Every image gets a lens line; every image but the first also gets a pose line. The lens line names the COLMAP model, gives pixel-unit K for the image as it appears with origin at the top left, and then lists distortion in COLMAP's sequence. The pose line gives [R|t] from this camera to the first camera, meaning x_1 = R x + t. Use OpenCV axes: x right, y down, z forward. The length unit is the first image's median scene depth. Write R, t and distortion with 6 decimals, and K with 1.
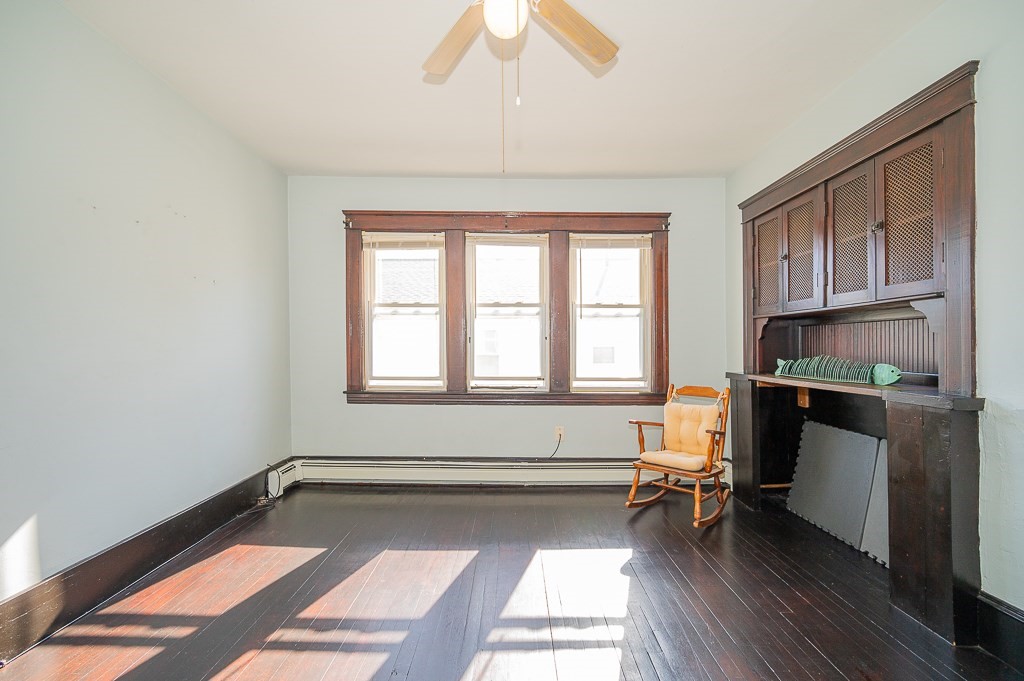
lens RADIAL K [[439.1, 0, 507.9], [0, 439.1, 335.4], [0, 0, 1]] dist [-0.000619, -0.000147]
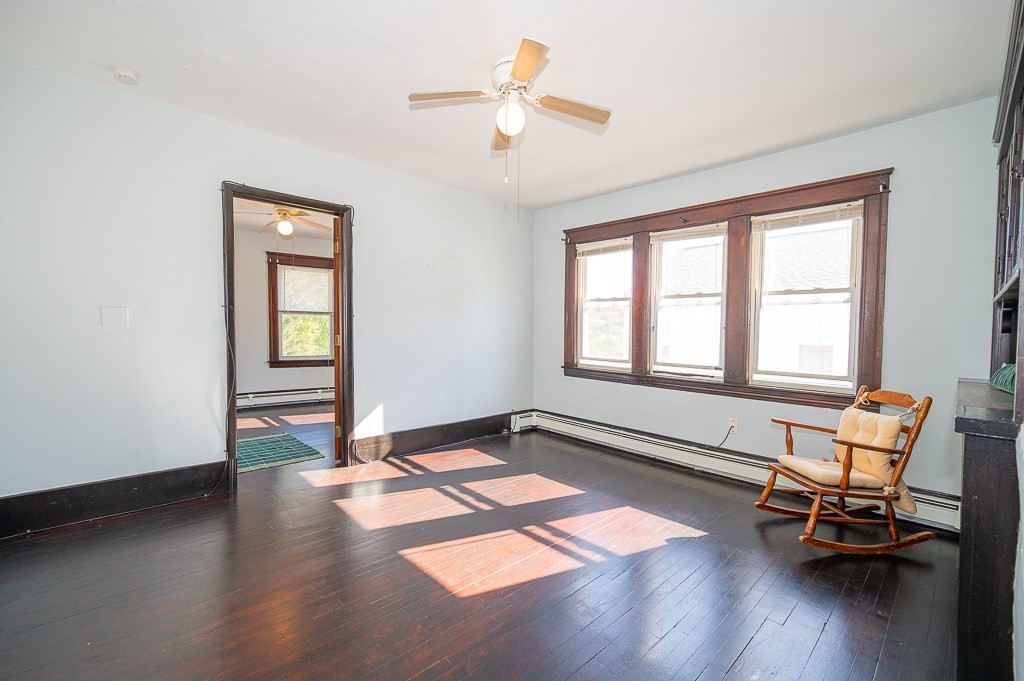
lens RADIAL K [[427.9, 0, 508.4], [0, 427.9, 334.8], [0, 0, 1]] dist [0.000569, 0.000169]
pose [[0.685259, 0.020540, -0.728010, 0.465712], [-0.004536, 0.999703, 0.023935, 0.000824], [0.728285, -0.013100, 0.685149, -0.013437]]
